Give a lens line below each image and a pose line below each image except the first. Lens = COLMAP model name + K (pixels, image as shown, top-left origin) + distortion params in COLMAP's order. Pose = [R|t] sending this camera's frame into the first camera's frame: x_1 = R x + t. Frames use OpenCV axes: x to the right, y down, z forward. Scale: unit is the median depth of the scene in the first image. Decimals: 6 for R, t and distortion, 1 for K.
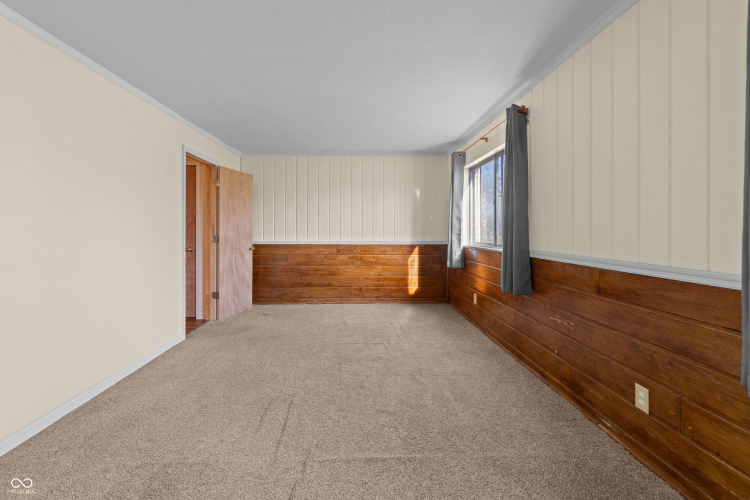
lens RADIAL K [[337.5, 0, 377.2], [0, 337.5, 231.4], [0, 0, 1]] dist [0.001616, 0.000385]
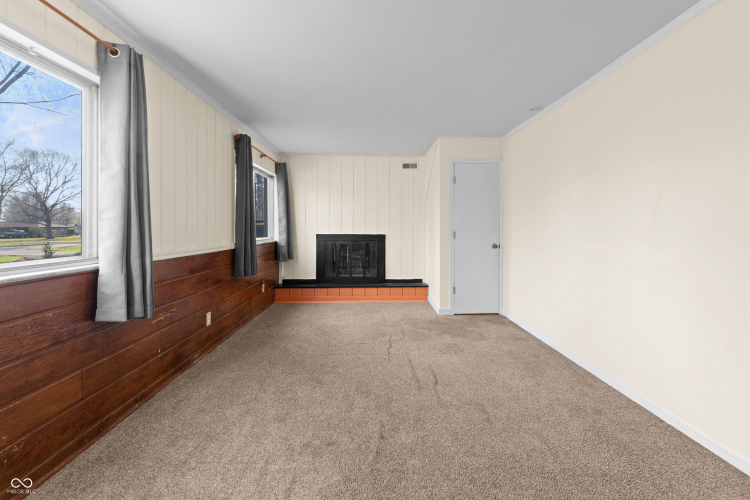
lens RADIAL K [[337.5, 0, 377.2], [0, 337.5, 231.4], [0, 0, 1]] dist [0.001616, 0.000385]
pose [[-0.999681, -0.002668, 0.025117, -0.140029], [-0.002398, 0.999939, 0.010793, -0.008144], [-0.025145, 0.010730, -0.999626, 2.055176]]
